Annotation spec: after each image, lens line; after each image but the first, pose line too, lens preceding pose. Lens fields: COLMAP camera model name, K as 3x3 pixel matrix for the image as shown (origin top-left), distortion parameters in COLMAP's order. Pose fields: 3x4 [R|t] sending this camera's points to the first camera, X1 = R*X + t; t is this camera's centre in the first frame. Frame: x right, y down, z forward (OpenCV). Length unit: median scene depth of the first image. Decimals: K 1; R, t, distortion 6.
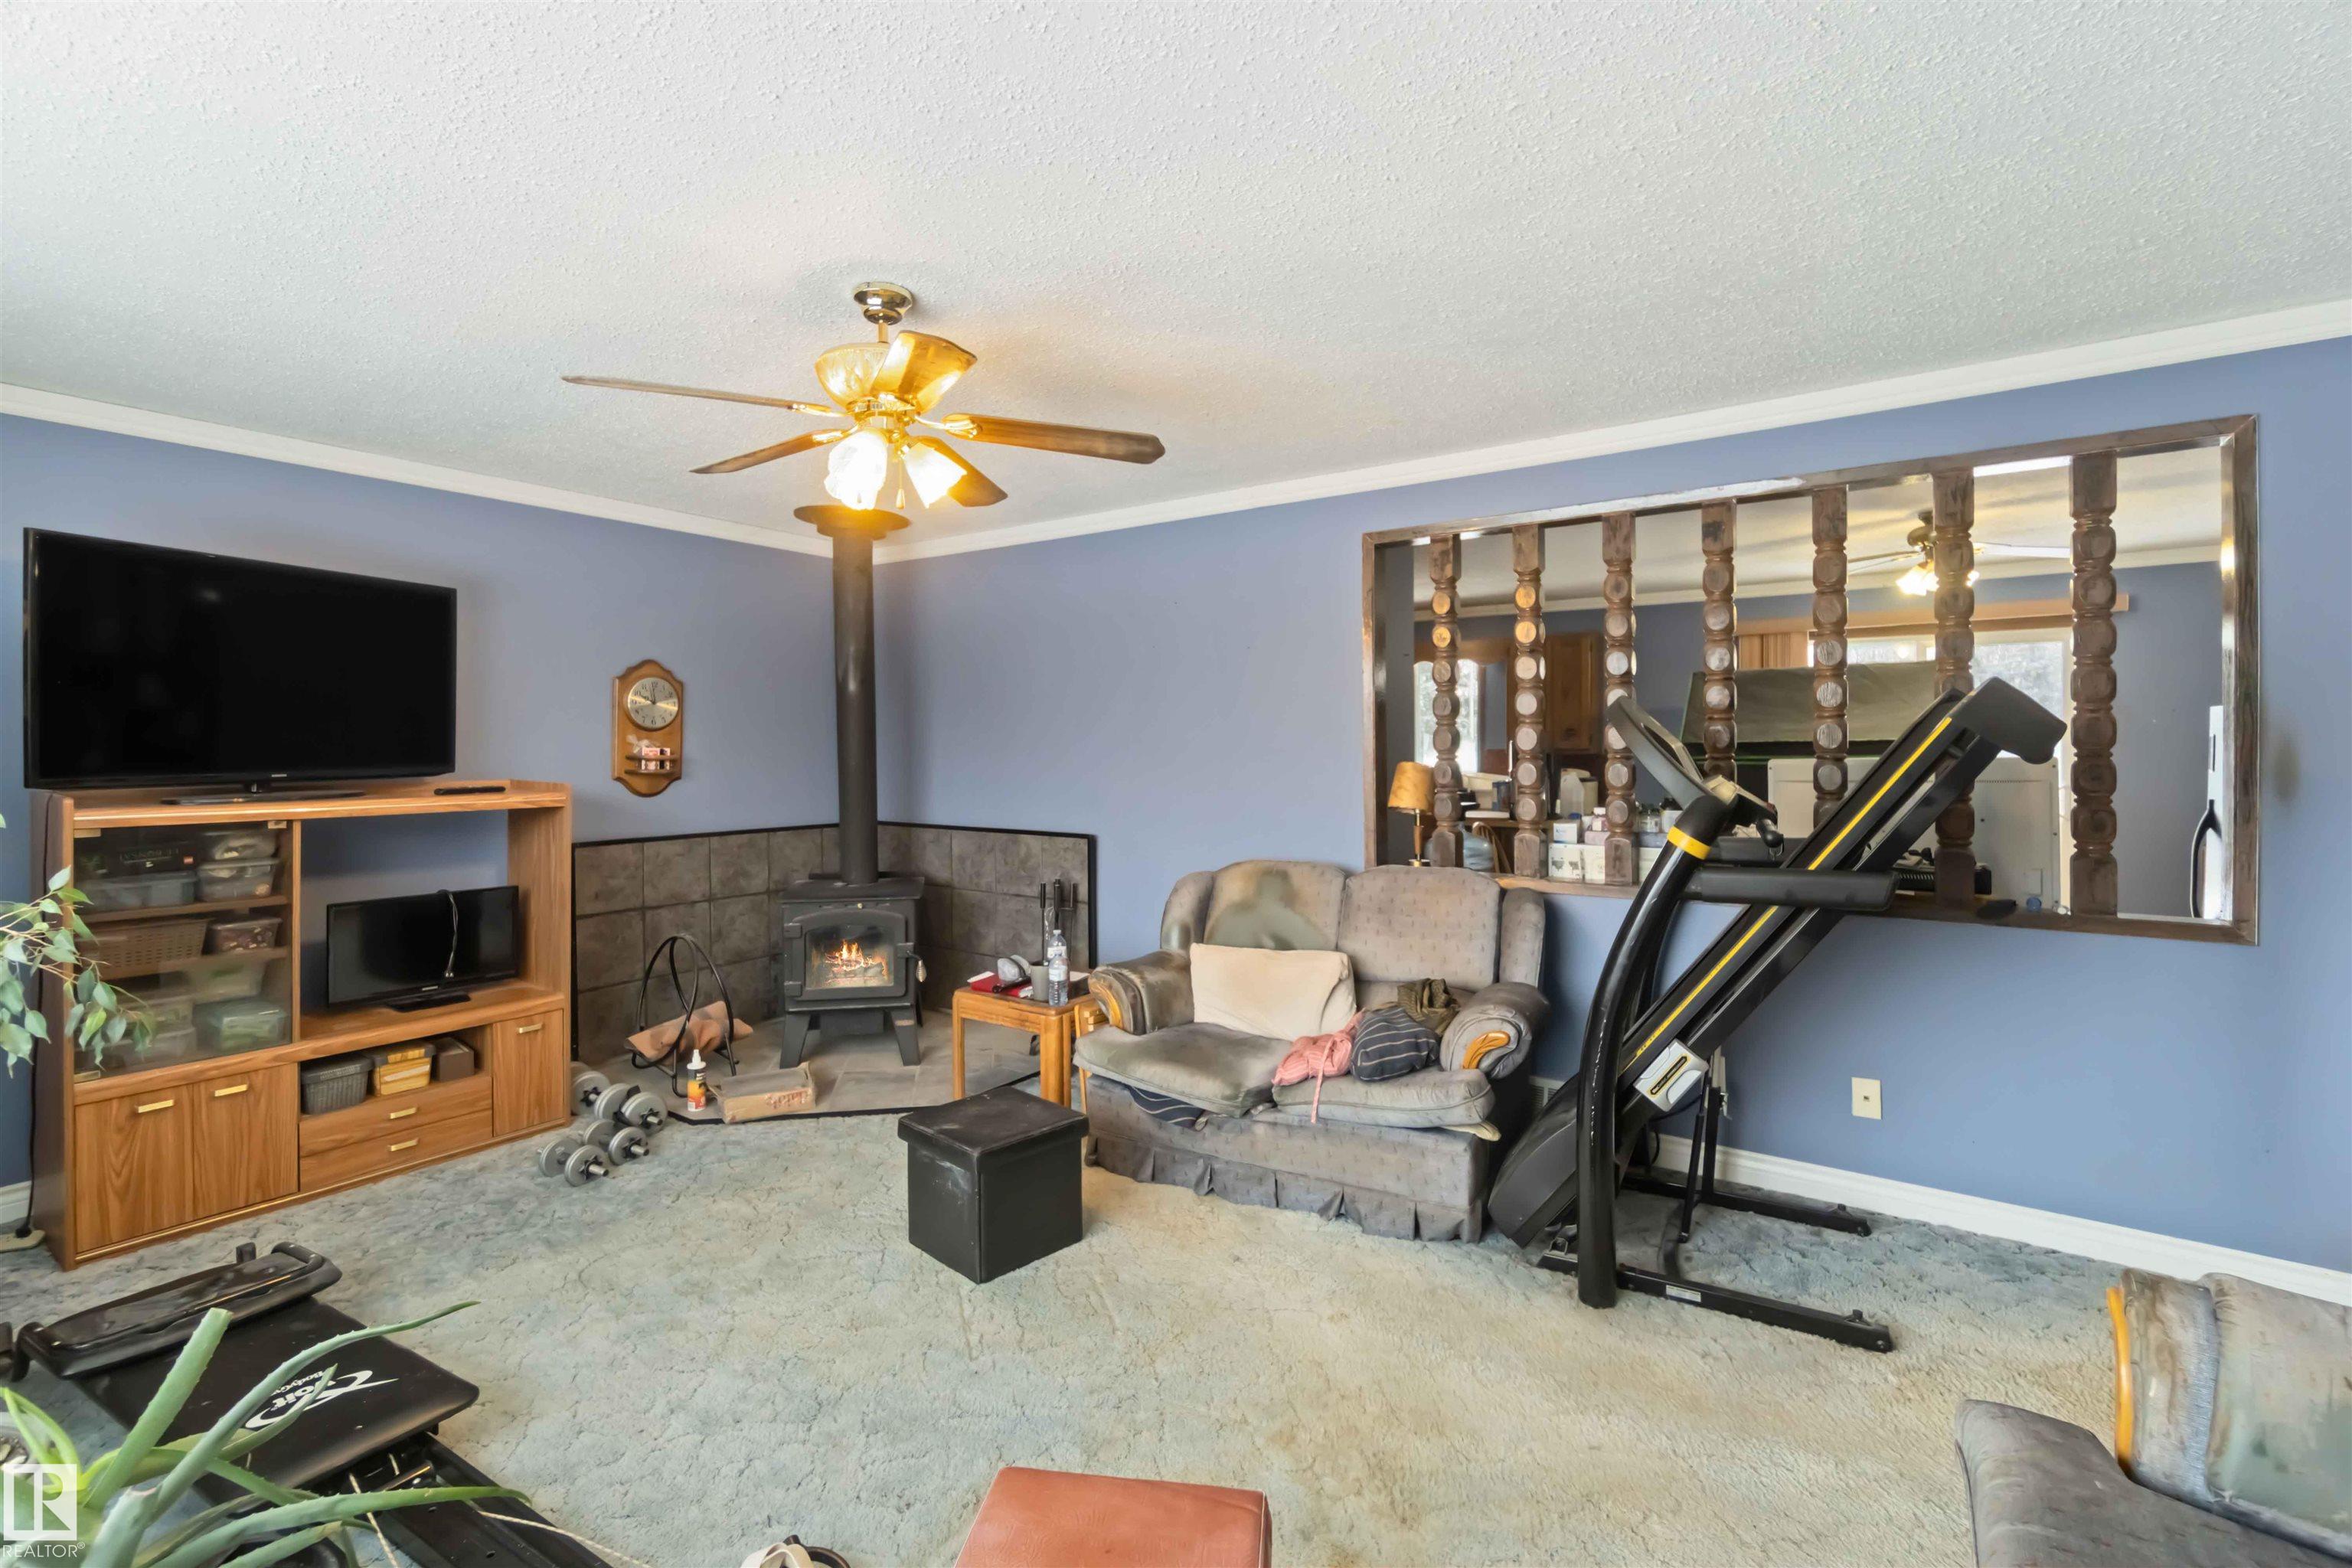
lens RADIAL K [[1016.3, 0, 1174.6], [0, 1016.3, 744.2], [0, 0, 1]] dist [-0.000771, -0.000066]
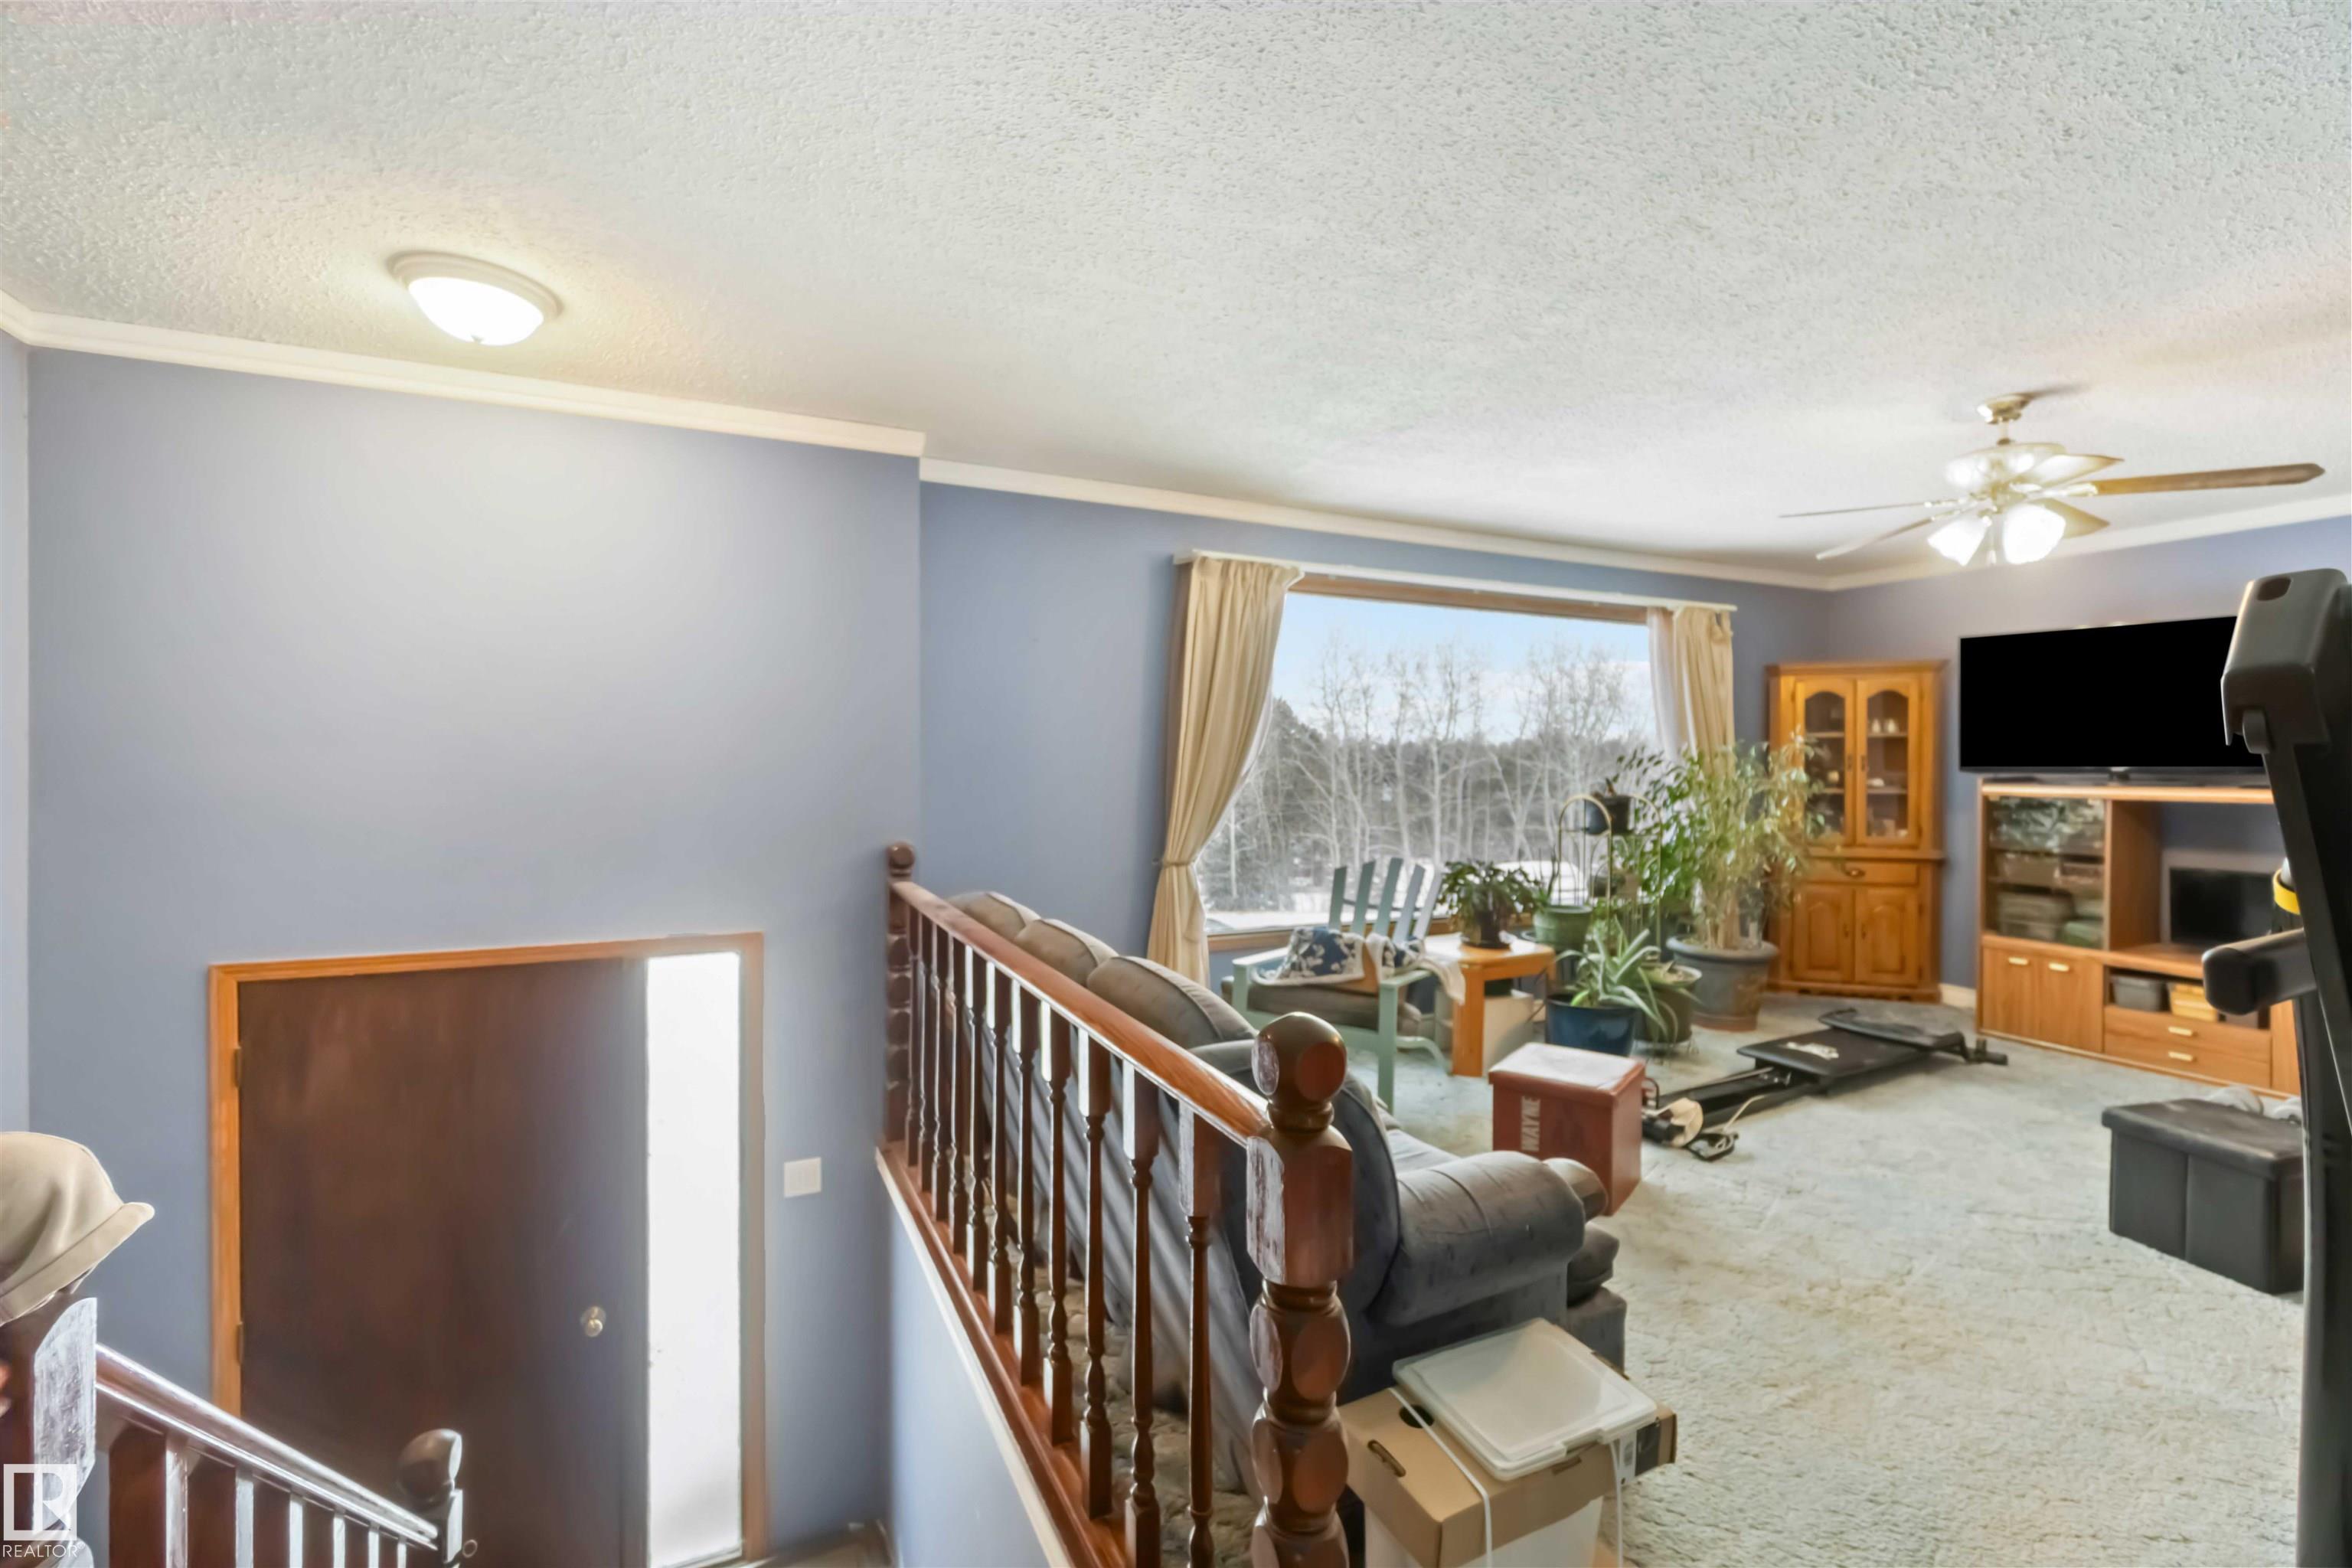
lens RADIAL K [[1030.1, 0, 1177.1], [0, 1030.1, 762.2], [0, 0, 1]] dist [-0.004371, -0.000636]
pose [[-0.494832, 0.000186, -0.868988, 1.167320], [-0.003200, 0.999993, 0.002036, 0.025565], [0.868983, 0.003789, -0.494828, 0.620104]]
